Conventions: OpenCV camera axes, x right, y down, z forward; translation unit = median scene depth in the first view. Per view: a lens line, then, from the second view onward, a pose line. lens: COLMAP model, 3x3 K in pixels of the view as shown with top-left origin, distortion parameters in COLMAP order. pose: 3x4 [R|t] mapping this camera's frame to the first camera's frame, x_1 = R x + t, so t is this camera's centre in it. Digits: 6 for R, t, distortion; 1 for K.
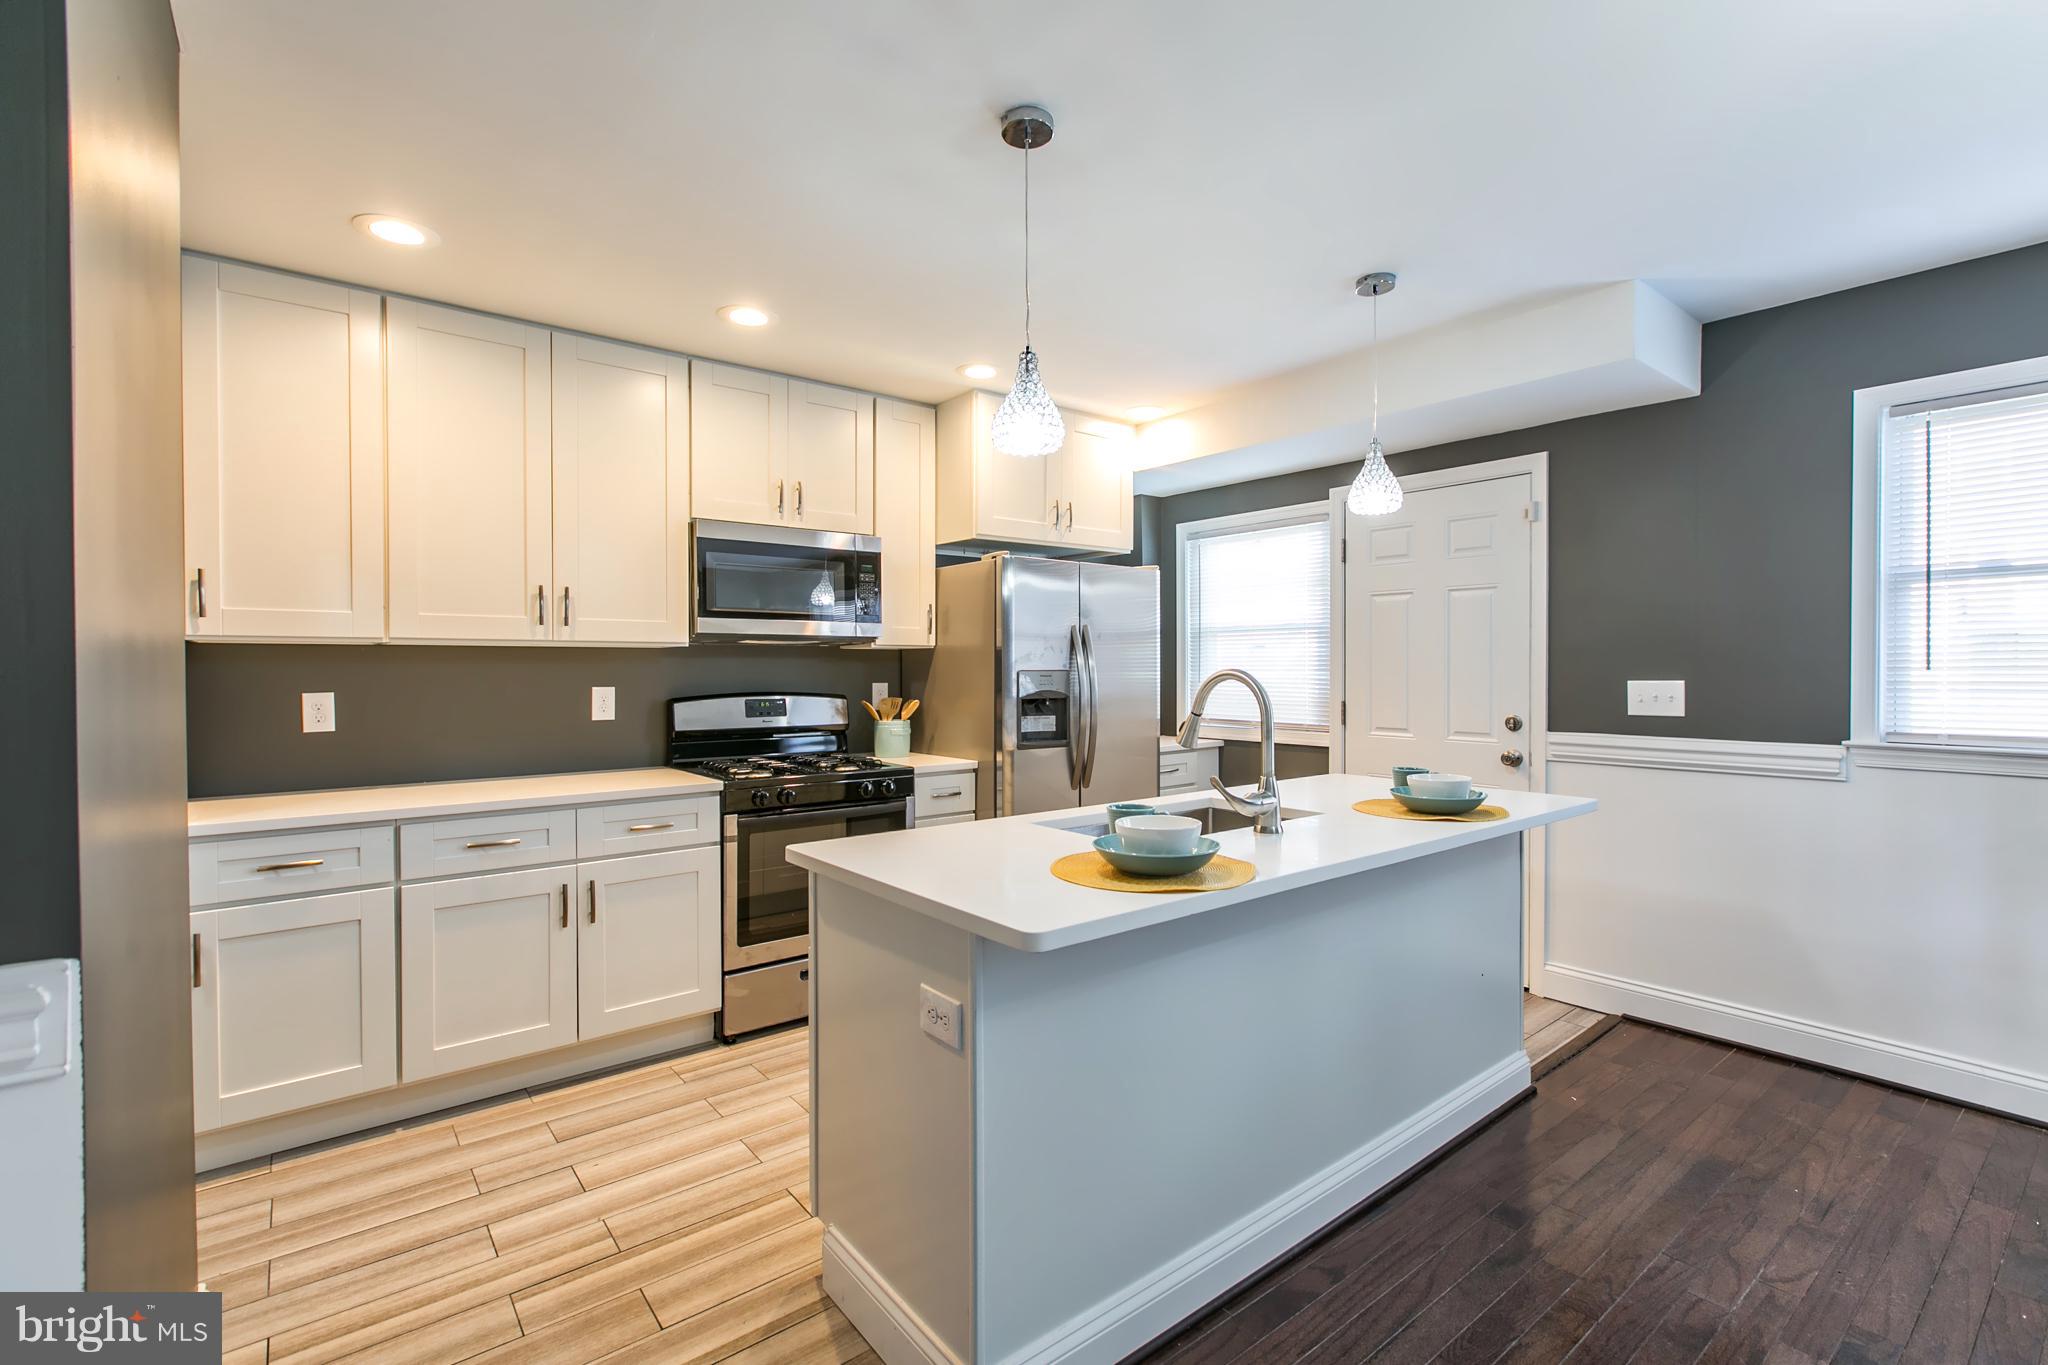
lens RADIAL K [[908.4, 0, 1029.0], [0, 908.4, 676.4], [0, 0, 1]] dist [0.001216, -0.001473]
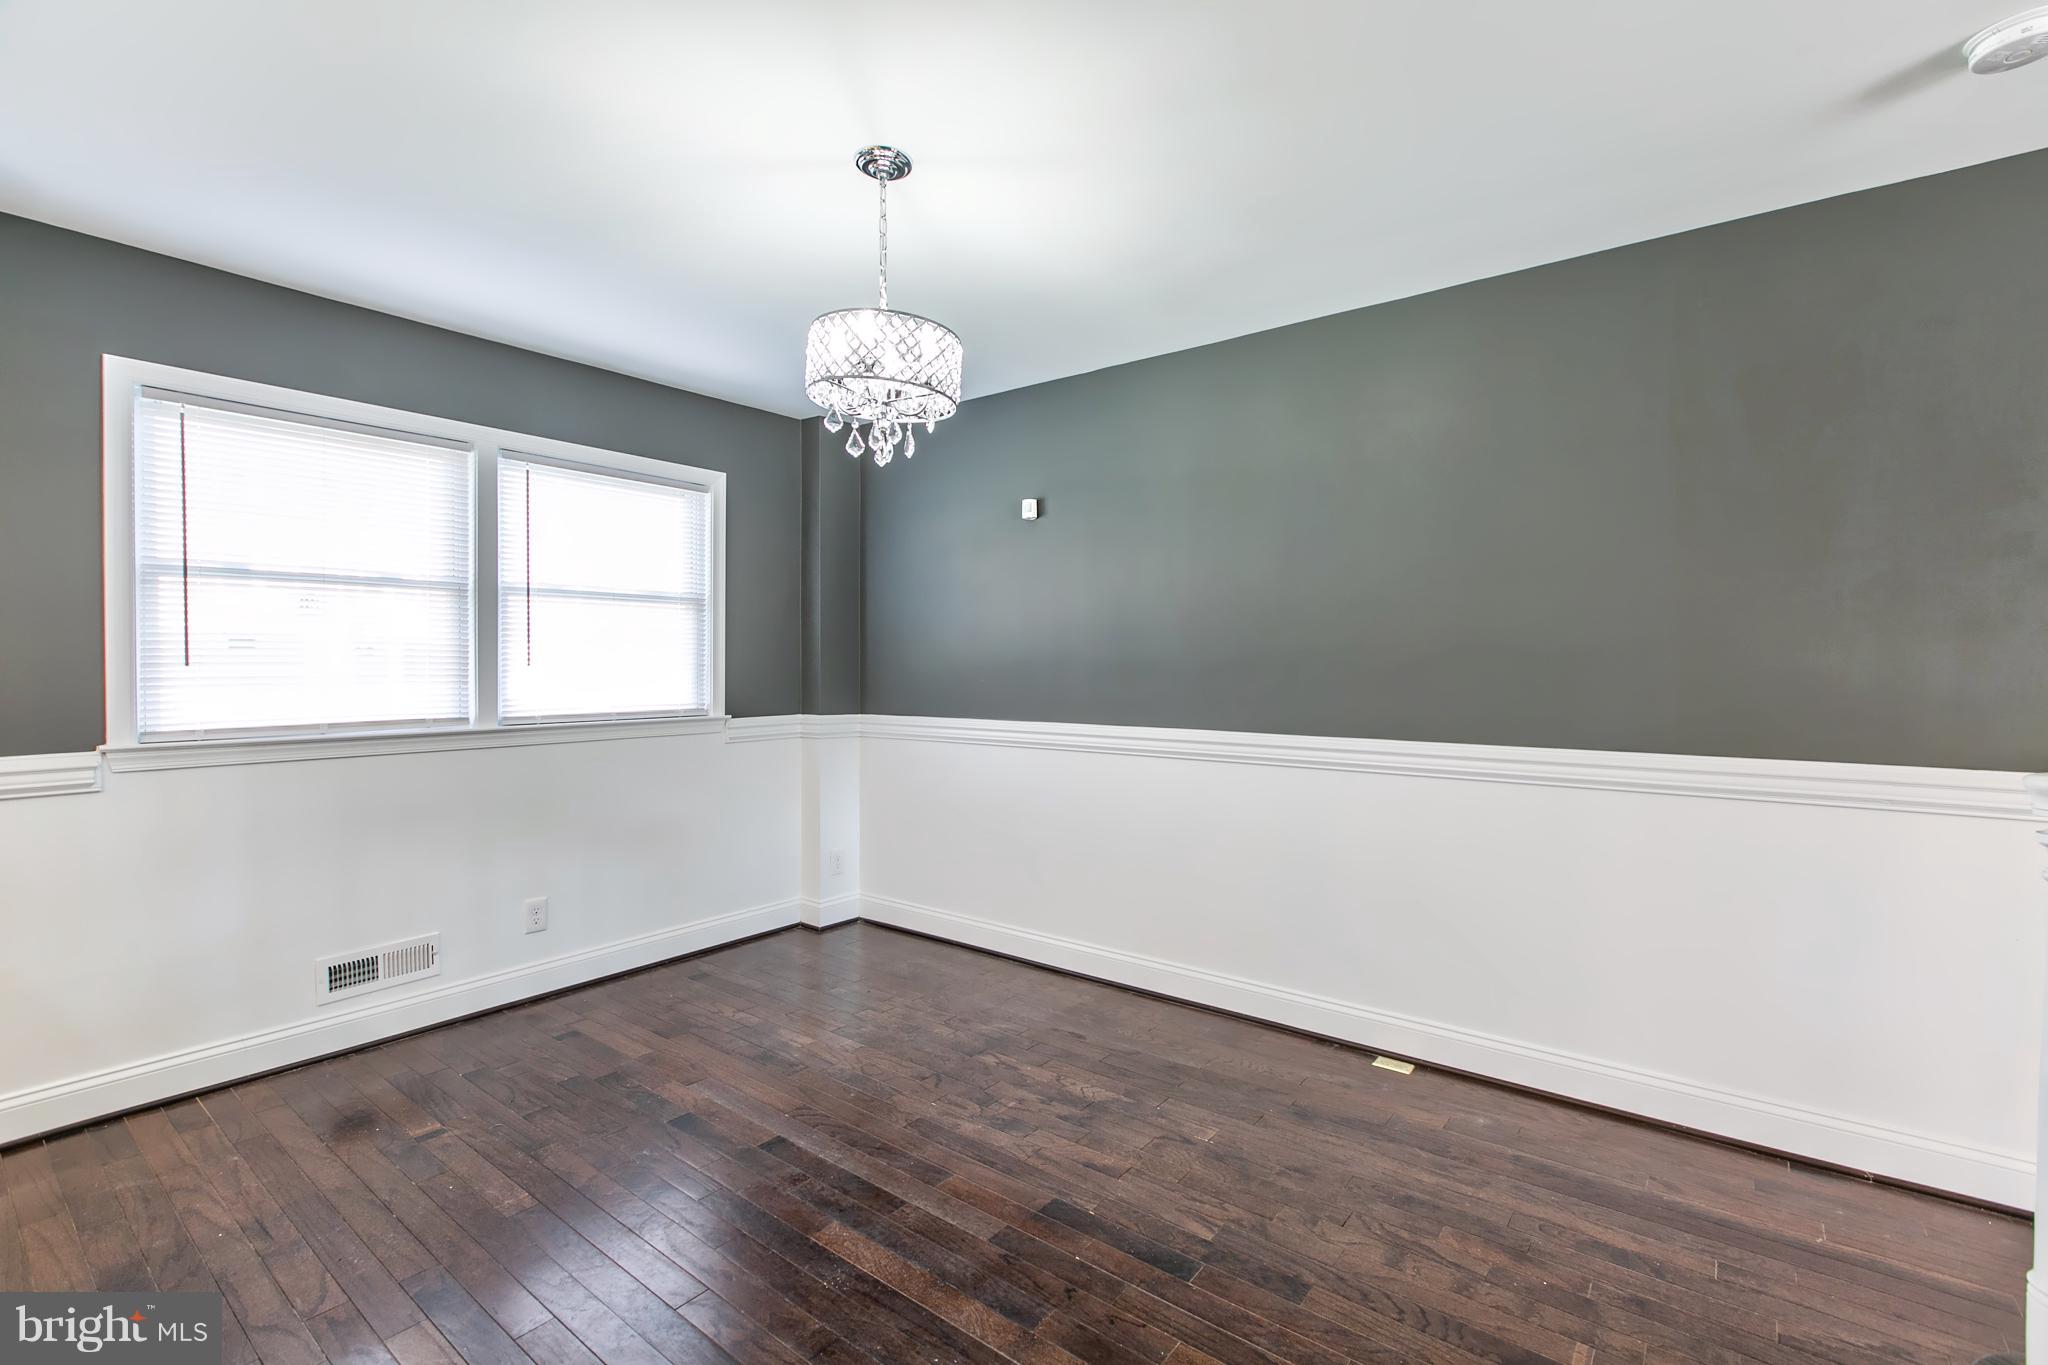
lens RADIAL K [[908.4, 0, 1029.0], [0, 908.4, 676.4], [0, 0, 1]] dist [0.001216, -0.001473]
pose [[-0.240856, -0.009211, 0.970517, -0.169266], [0.009070, 0.999890, 0.011741, 0.000867], [-0.970519, 0.011631, -0.240745, 0.309435]]
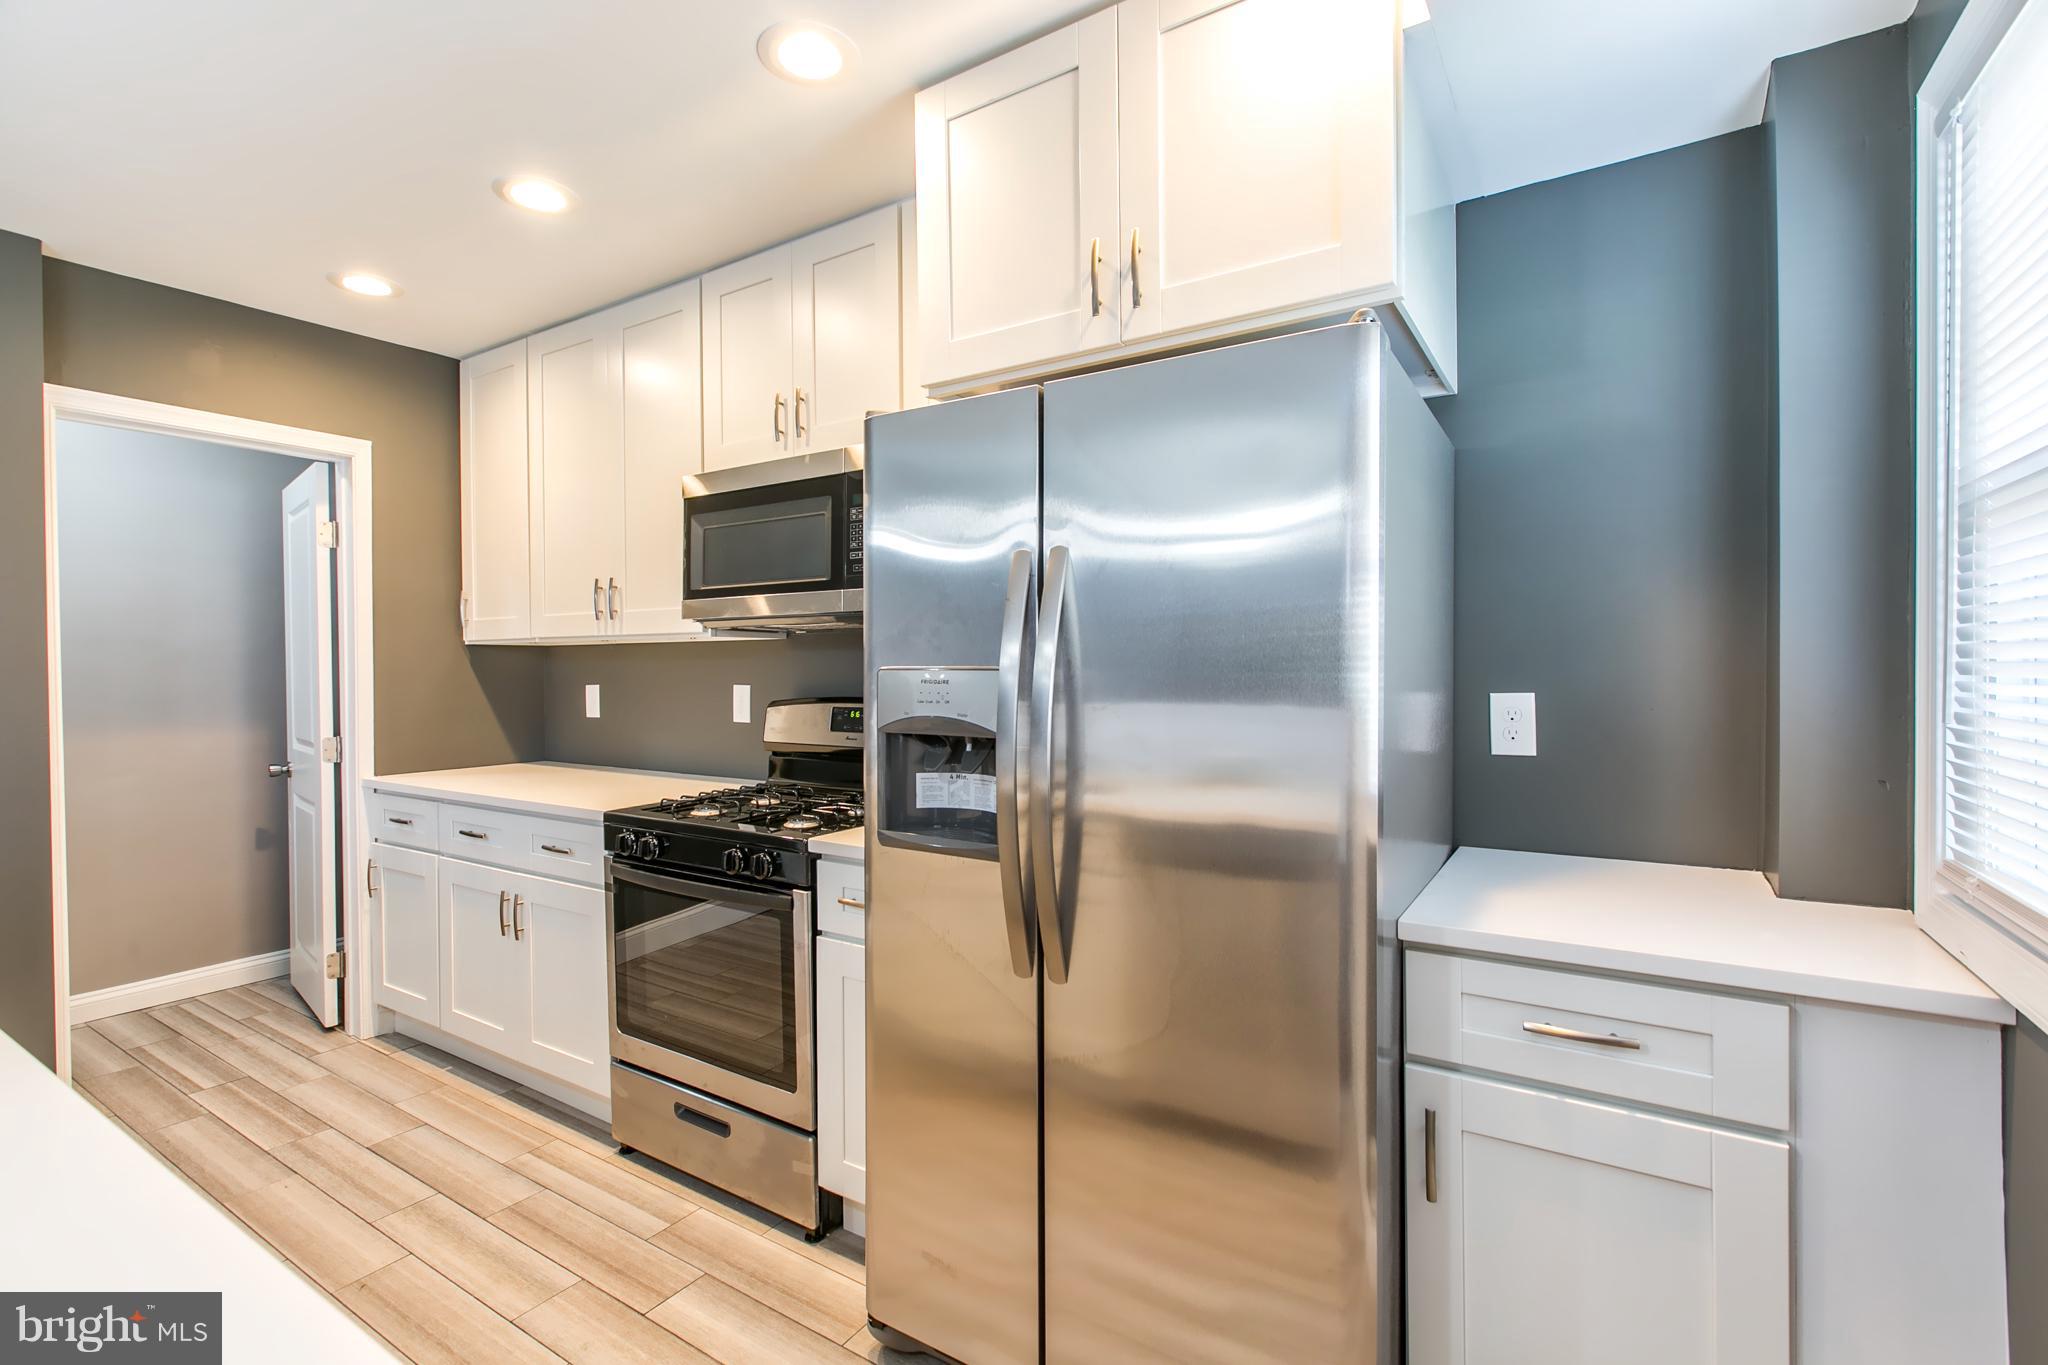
lens RADIAL K [[908.4, 0, 1029.0], [0, 908.4, 676.4], [0, 0, 1]] dist [0.001216, -0.001473]
pose [[0.334026, 0.012873, -0.942476, 0.530314], [-0.006954, 0.999913, 0.011193, -0.010512], [0.942538, 0.002816, 0.334086, 1.111053]]
